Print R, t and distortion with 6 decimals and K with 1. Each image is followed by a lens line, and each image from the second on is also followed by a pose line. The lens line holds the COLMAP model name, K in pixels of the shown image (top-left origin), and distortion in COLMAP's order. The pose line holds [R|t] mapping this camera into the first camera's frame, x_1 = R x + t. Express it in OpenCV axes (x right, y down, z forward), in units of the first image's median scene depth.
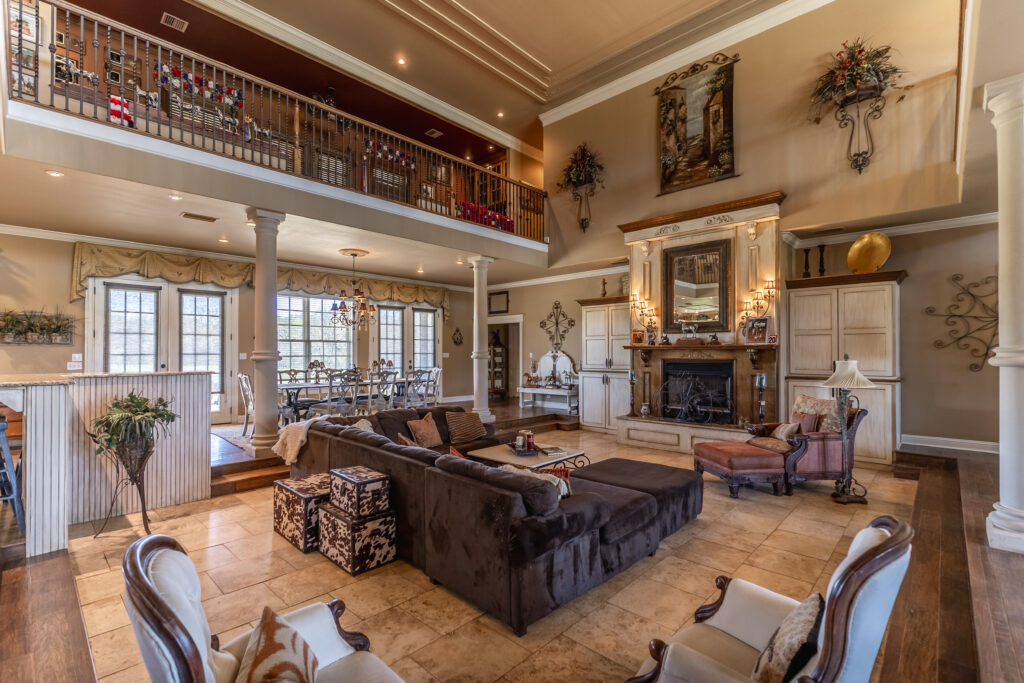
lens RADIAL K [[474.9, 0, 519.2], [0, 474.9, 350.6], [0, 0, 1]] dist [0.000089, 0.001127]
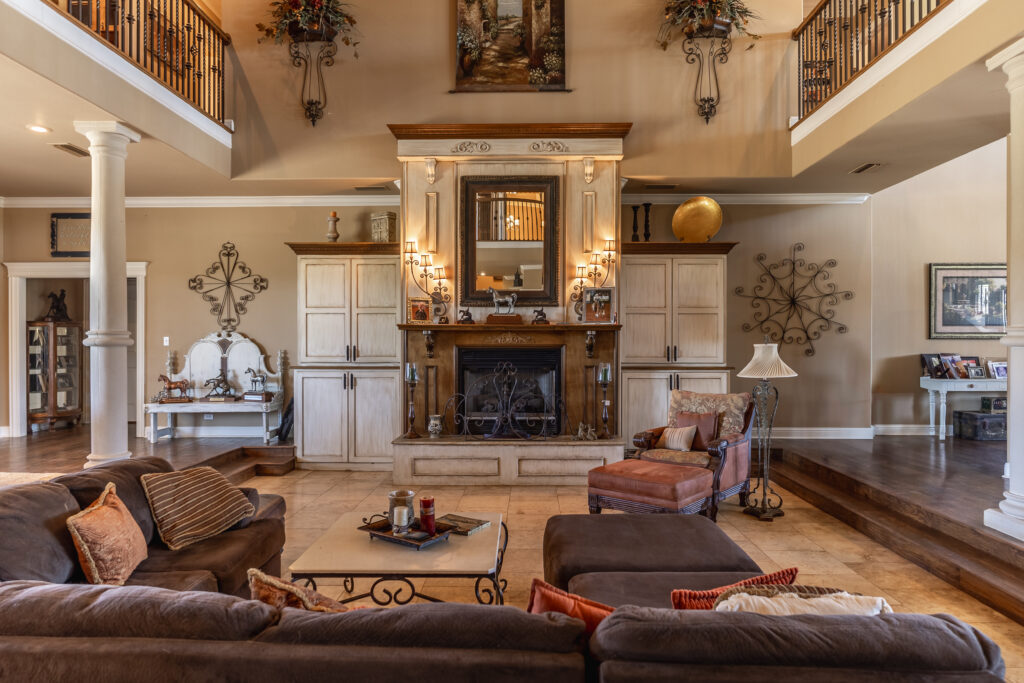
lens RADIAL K [[633.6, 0, 531.4], [0, 633.6, 344.7], [0, 0, 1]] dist [-0.001285, 0.001330]
pose [[0.738943, -0.002338, 0.673764, -0.214097], [-0.003498, 0.999967, 0.007306, 0.010401], [-0.673759, -0.007755, 0.738910, 0.298451]]
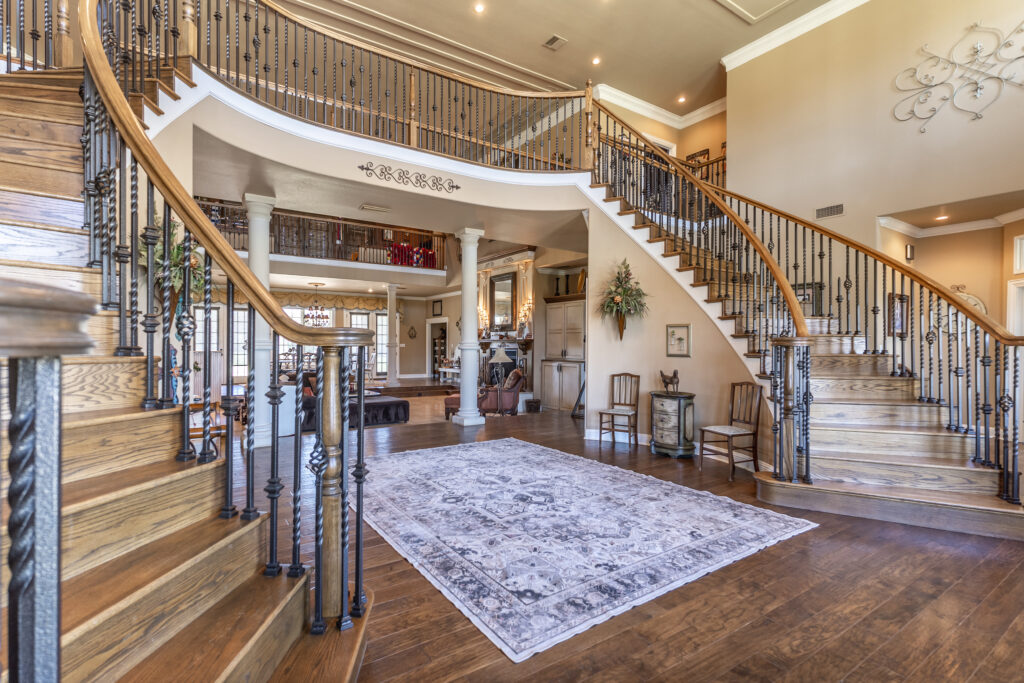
lens RADIAL K [[474.9, 0, 497.1], [0, 474.9, 344.3], [0, 0, 1]] dist [0.000089, 0.001127]
pose [[0.974458, 0.002386, -0.224557, 0.690549], [-0.001990, 0.999996, 0.001986, 0.004769], [0.224560, -0.001488, 0.974459, -0.530033]]
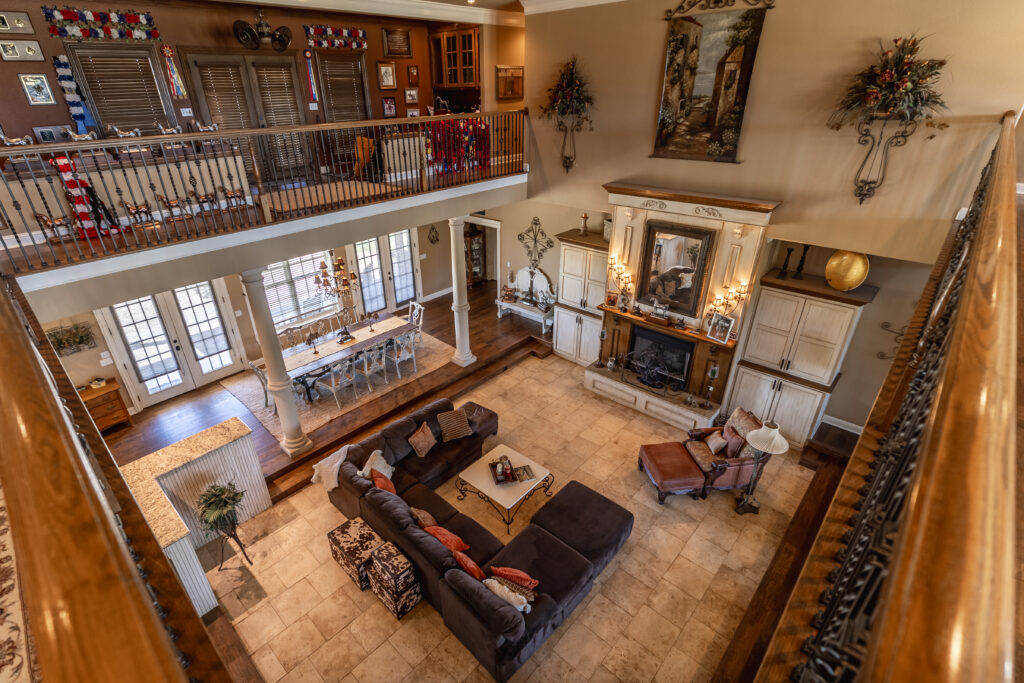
lens RADIAL K [[497.4, 0, 484.7], [0, 497.4, 359.6], [0, 0, 1]] dist [0.003676, -0.001577]
pose [[0.999604, -0.009829, -0.026360, -0.000068], [0.021574, 0.869179, 0.494027, -0.480138], [0.018055, -0.494401, 0.869047, -0.014928]]
